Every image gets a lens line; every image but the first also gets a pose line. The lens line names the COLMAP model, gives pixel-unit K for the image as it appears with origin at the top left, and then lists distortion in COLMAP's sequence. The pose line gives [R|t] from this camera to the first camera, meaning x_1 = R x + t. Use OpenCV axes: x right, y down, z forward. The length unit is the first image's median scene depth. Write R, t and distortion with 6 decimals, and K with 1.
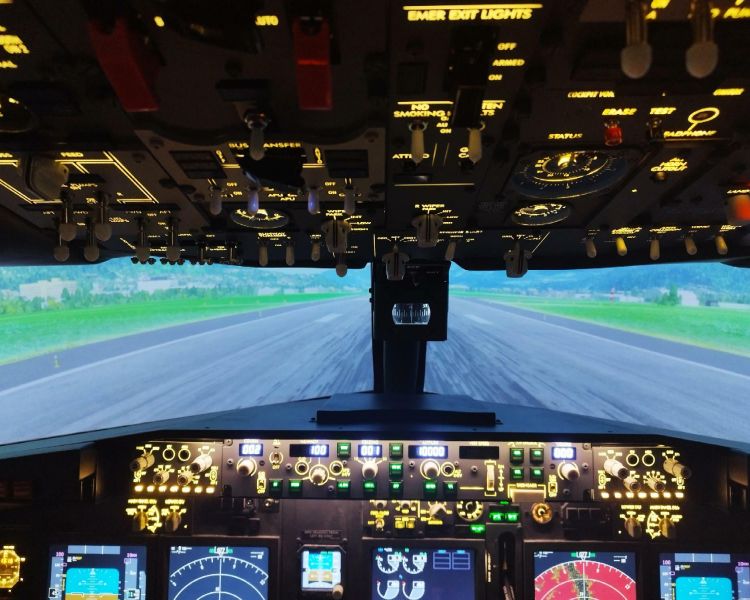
lens RADIAL K [[575.3, 0, 369.8], [0, 575.3, 295.8], [0, 0, 1]] dist [0.023969, -0.034786]
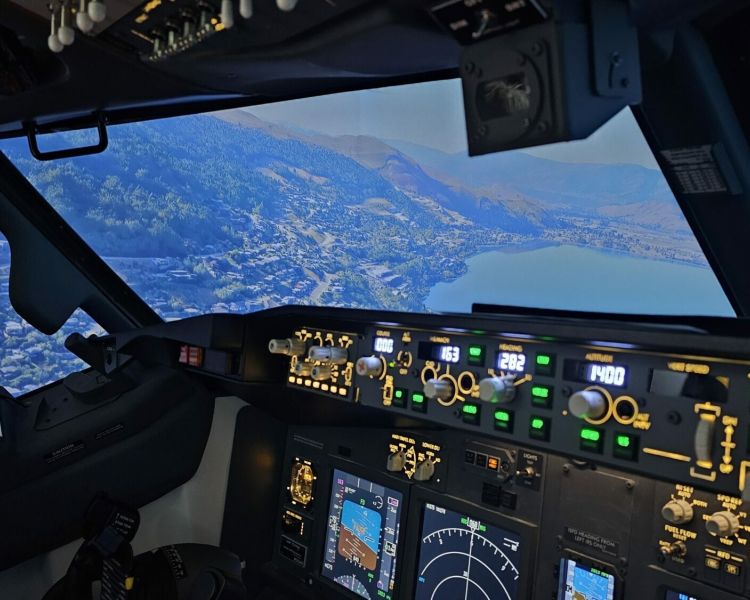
lens RADIAL K [[718.1, 0, 384.3], [0, 718.1, 299.2], [0, 0, 1]] dist [0.039635, 0.000000]
pose [[0.663293, 0.030943, -0.747720, 0.356011], [-0.036947, 0.999280, 0.008578, 0.151744], [0.747447, 0.021936, 0.663959, 0.299875]]
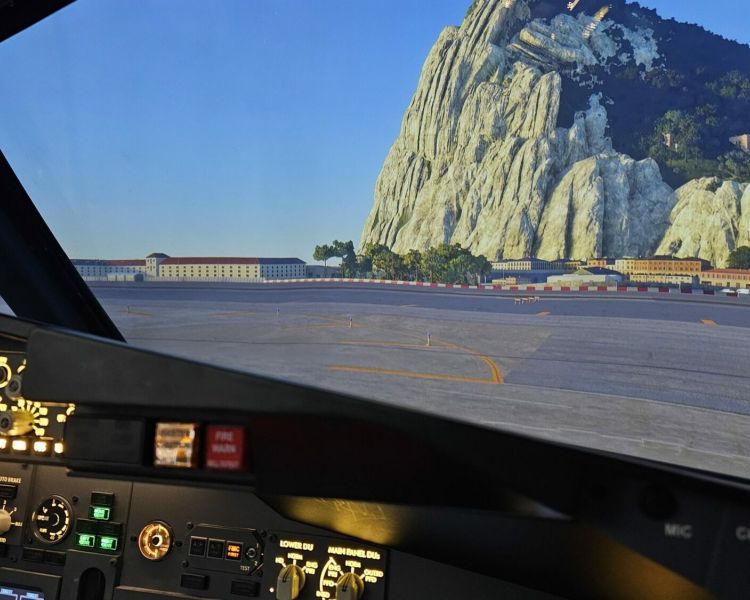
lens RADIAL K [[718.1, 0, 377.4], [0, 718.1, 303.5], [0, 0, 1]] dist [0.039635, 0.000000]
pose [[0.964390, 0.019602, -0.263758, 0.702629], [-0.044040, 0.995229, -0.087065, 0.194527], [0.260793, 0.095581, 0.960652, 0.343165]]
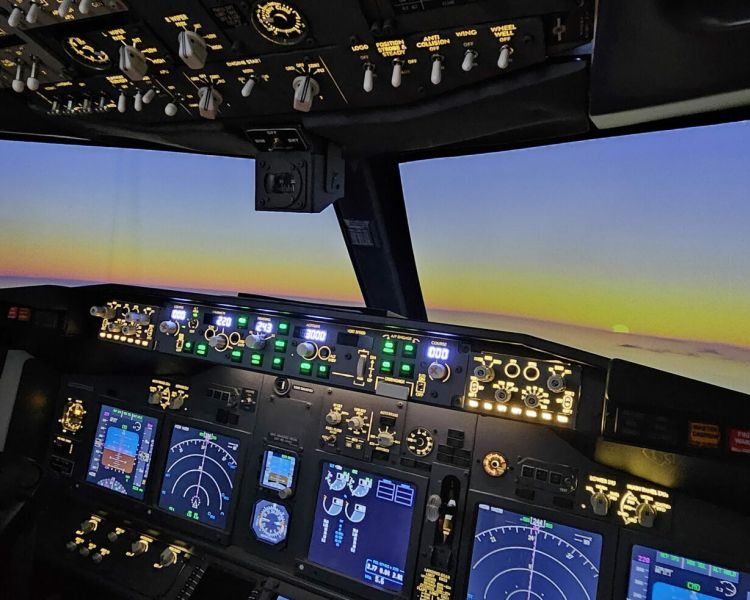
lens RADIAL K [[538.9, 0, 335.0], [0, 538.9, 298.2], [0, 0, 1]] dist [0.012460, -0.008696]
pose [[0.904569, 0.097010, -0.415143, 0.401689], [-0.120627, 0.992215, -0.030977, 0.173250], [0.408906, 0.078098, 0.909229, 0.101384]]
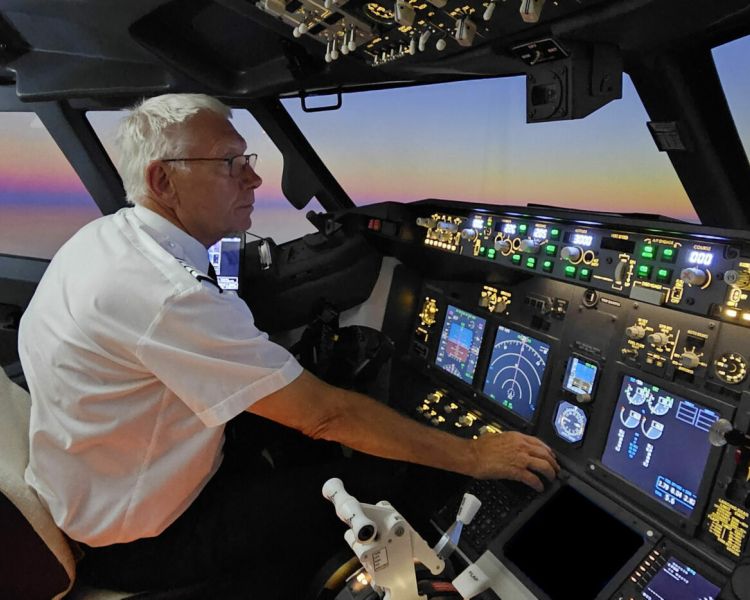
lens RADIAL K [[538.9, 0, 378.1], [0, 538.9, 290.3], [0, 0, 1]] dist [0.012460, -0.008696]
pose [[0.466694, 0.197949, -0.861982, 0.610500], [-0.114082, 0.979962, 0.163277, 0.181435], [0.877030, 0.022136, 0.479925, 0.143732]]
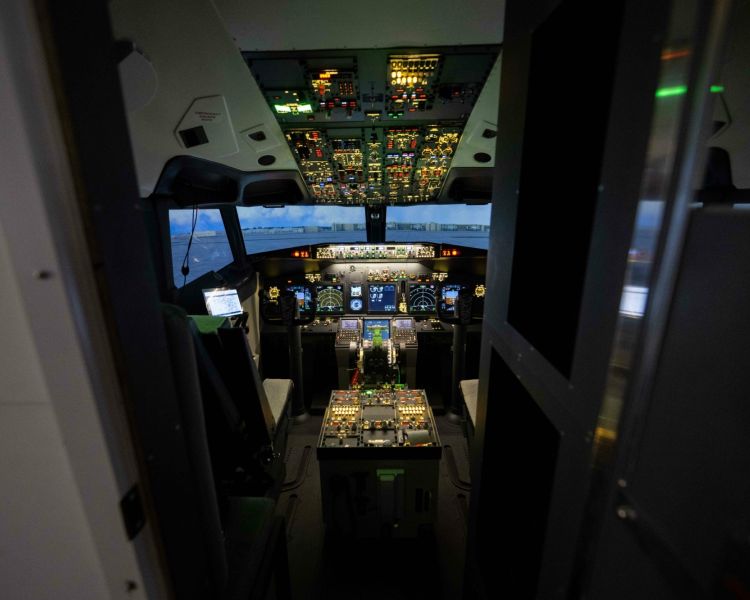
lens RADIAL K [[349.9, 0, 374.6], [0, 349.9, 303.6], [0, 0, 1]] dist [-0.019270, -0.000423]
pose [[0.999832, -0.015637, 0.009569, 0.017613], [0.014497, 0.993891, 0.109413, 0.302401], [-0.011221, -0.109256, 0.993950, -1.379763]]
